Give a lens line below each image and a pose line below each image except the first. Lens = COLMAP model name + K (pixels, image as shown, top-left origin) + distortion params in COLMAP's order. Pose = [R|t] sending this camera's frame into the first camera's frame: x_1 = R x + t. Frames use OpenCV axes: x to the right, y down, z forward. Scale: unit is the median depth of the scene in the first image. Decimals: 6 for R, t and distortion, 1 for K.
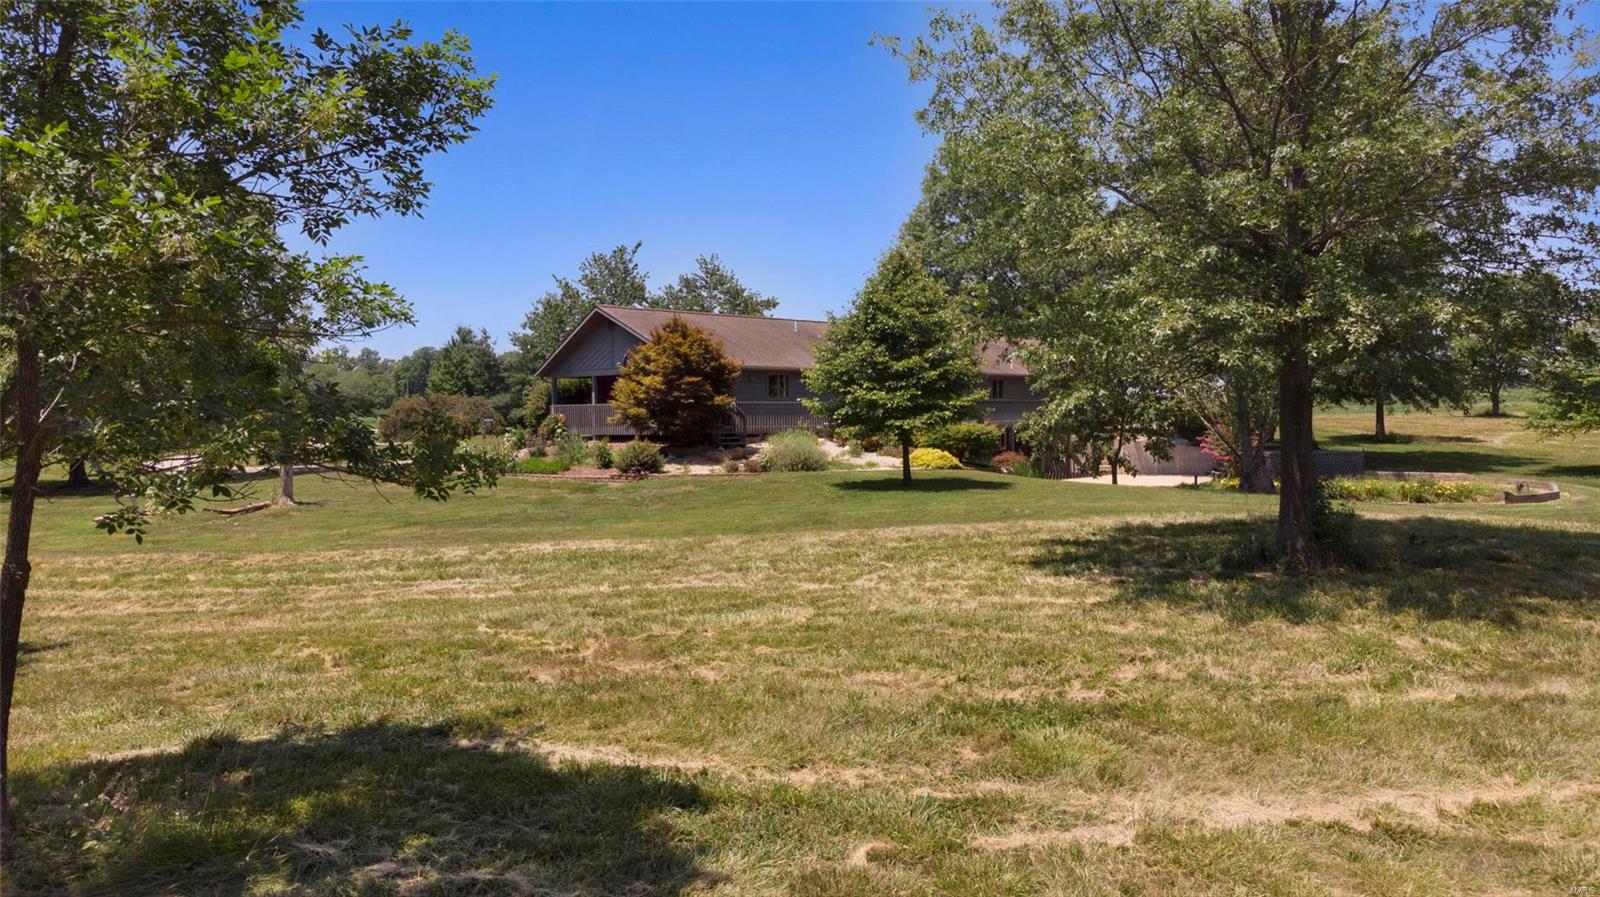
lens RADIAL K [[1129.0, 0, 798.0], [0, 1129.0, 449.9], [0, 0, 1]] dist [0.007345, 0.000651]
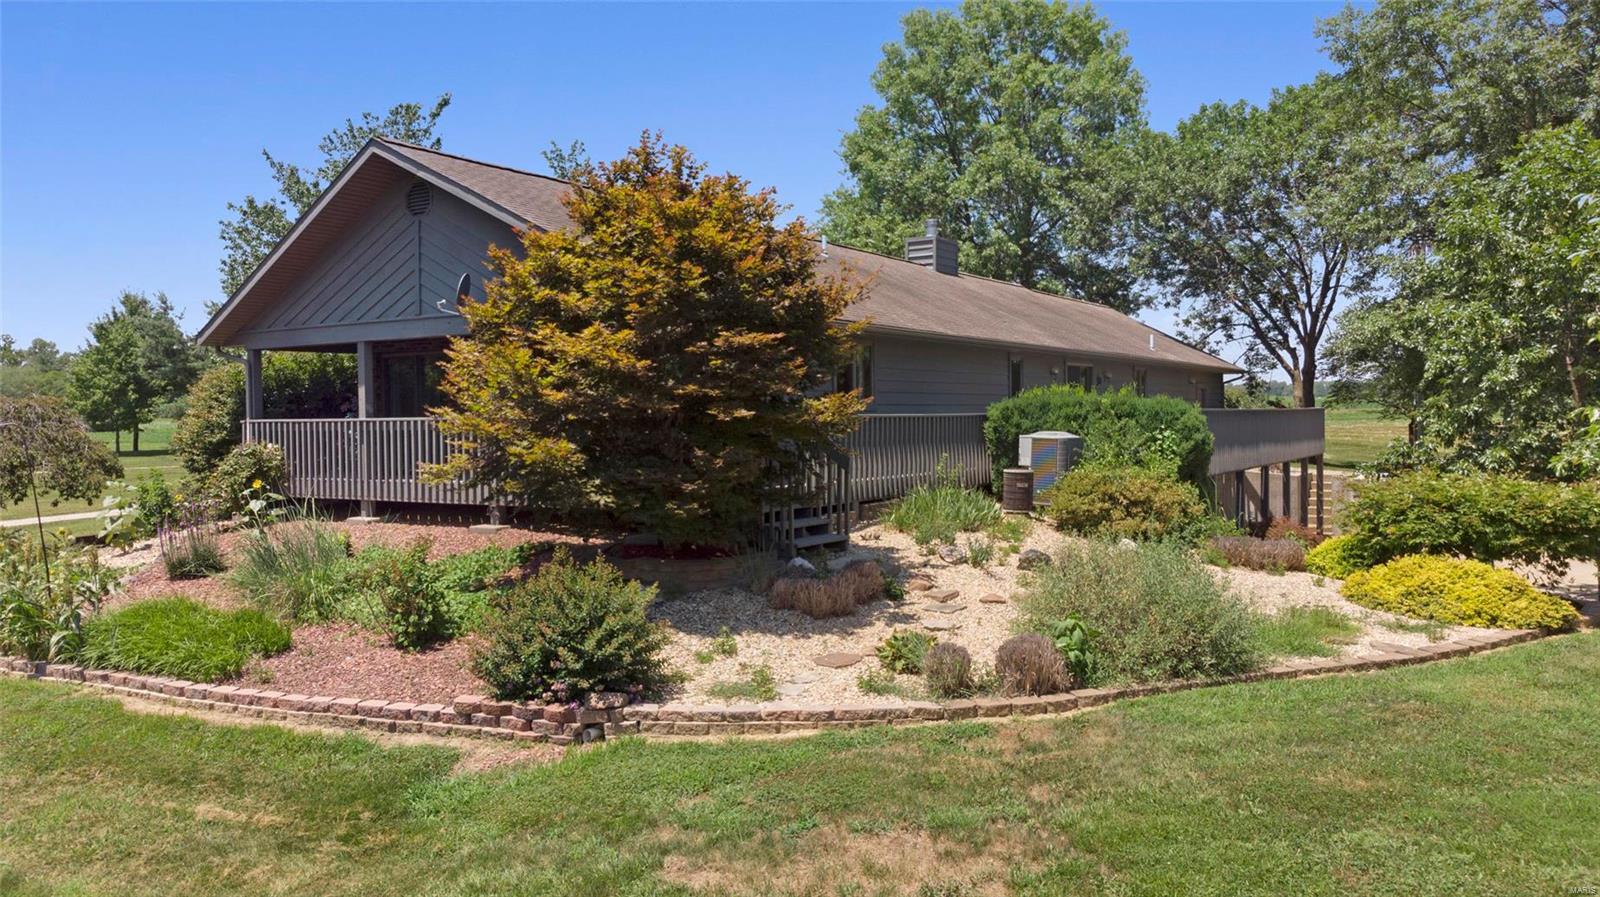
lens RADIAL K [[1129.0, 0, 804.6], [0, 1129.0, 447.4], [0, 0, 1]] dist [0.007345, 0.000651]
pose [[0.977017, -0.004746, 0.213110, -0.122759], [0.005987, 0.999969, -0.005177, -0.028980], [-0.213078, 0.006334, 0.977015, 0.626344]]
